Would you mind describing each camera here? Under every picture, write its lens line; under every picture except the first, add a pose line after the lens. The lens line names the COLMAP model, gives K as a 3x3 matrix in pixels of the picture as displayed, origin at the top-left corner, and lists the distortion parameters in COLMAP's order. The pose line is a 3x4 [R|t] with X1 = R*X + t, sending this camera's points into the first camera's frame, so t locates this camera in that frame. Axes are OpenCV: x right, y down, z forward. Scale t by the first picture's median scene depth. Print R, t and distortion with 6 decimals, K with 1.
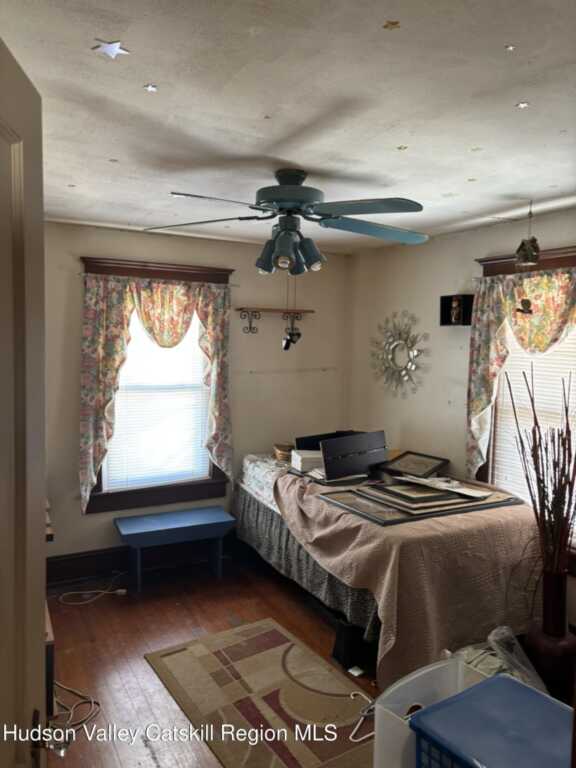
lens RADIAL K [[573.8, 0, 289.6], [0, 573.8, 384.4], [0, 0, 1]] dist [0.026857, -0.039068]
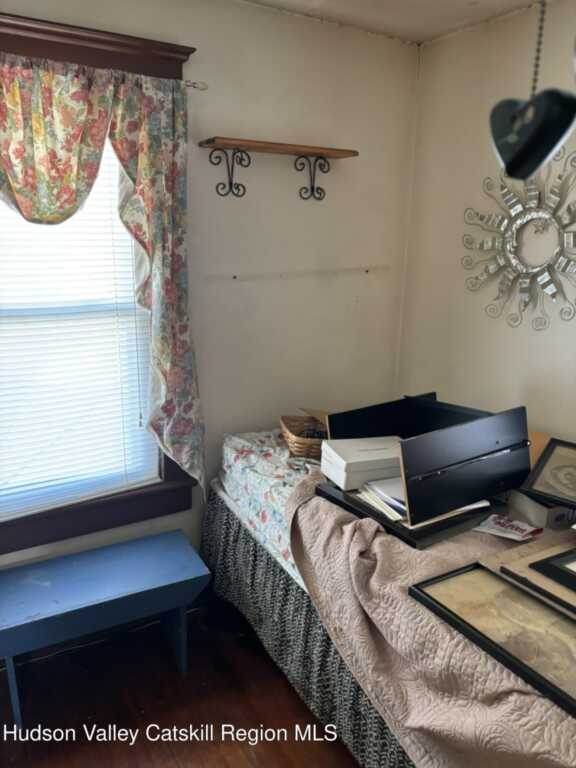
lens RADIAL K [[573.8, 0, 285.6], [0, 573.8, 387.0], [0, 0, 1]] dist [0.026857, -0.039068]
pose [[0.999215, -0.009750, 0.038400, -0.044760], [0.002548, 0.983051, 0.183313, -0.020176], [-0.039537, -0.183071, 0.982304, 0.513372]]
